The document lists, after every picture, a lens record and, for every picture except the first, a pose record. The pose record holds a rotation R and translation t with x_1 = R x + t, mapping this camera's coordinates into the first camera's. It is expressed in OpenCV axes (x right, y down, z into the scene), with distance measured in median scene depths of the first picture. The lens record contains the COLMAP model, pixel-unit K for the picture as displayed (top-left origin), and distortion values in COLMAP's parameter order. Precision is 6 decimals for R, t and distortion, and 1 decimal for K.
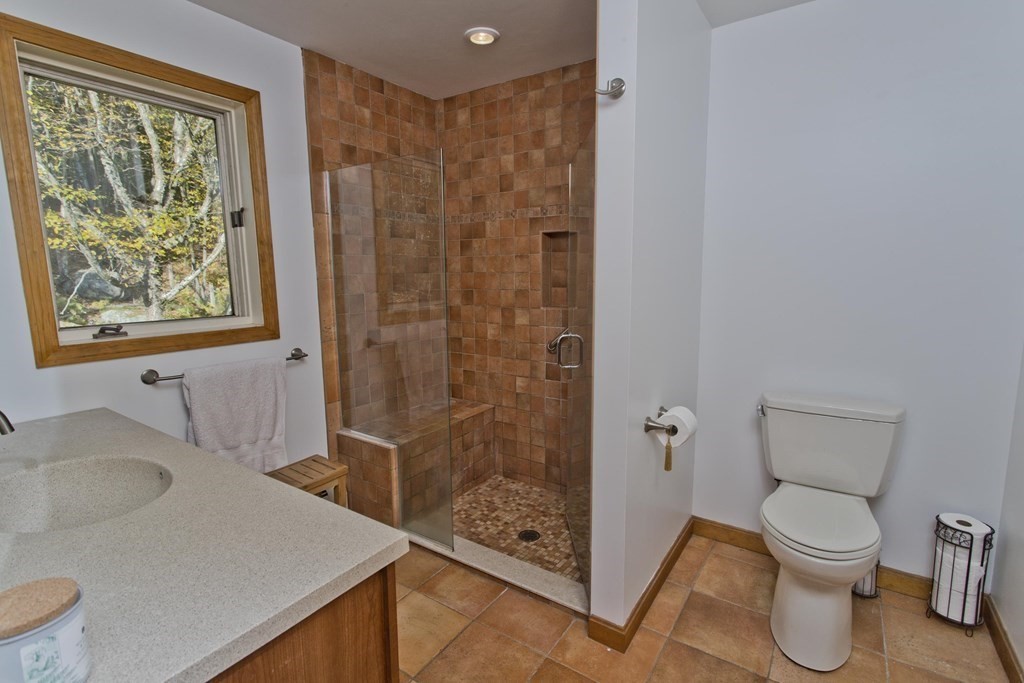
lens RADIAL K [[493.0, 0, 508.0], [0, 493.0, 334.2], [0, 0, 1]] dist [0.000999, 0.000496]
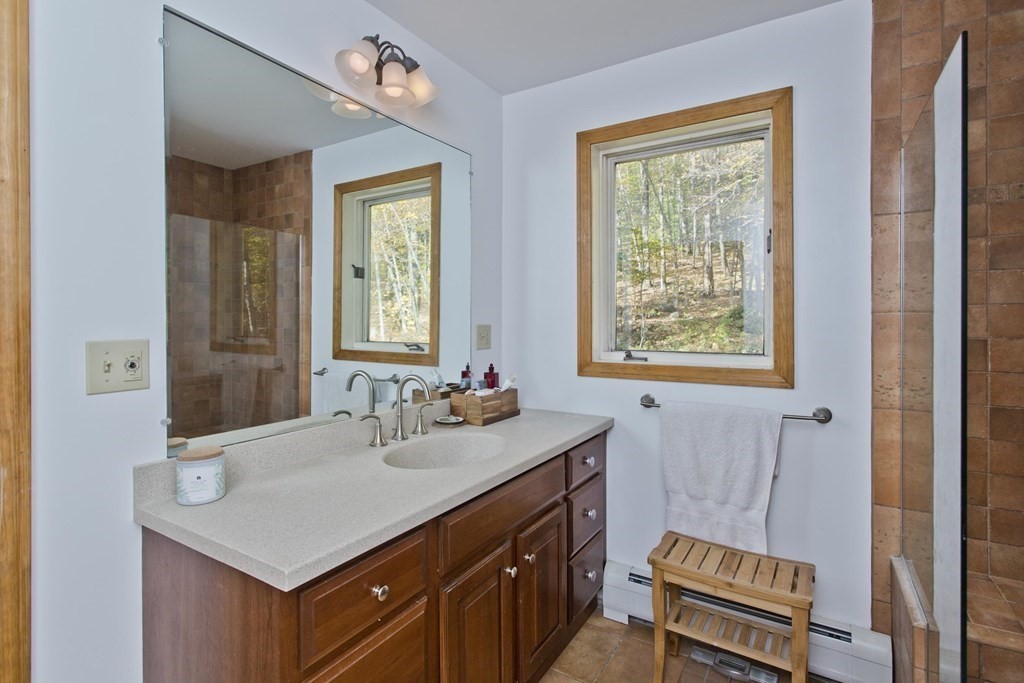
lens RADIAL K [[506.1, 0, 512.4], [0, 506.1, 310.8], [0, 0, 1]] dist [0.001545, 0.000493]
pose [[0.027987, 0.002845, -0.999604, 0.330214], [-0.115138, 0.993349, -0.000396, -0.065053], [0.992955, 0.115103, 0.028129, 0.553464]]
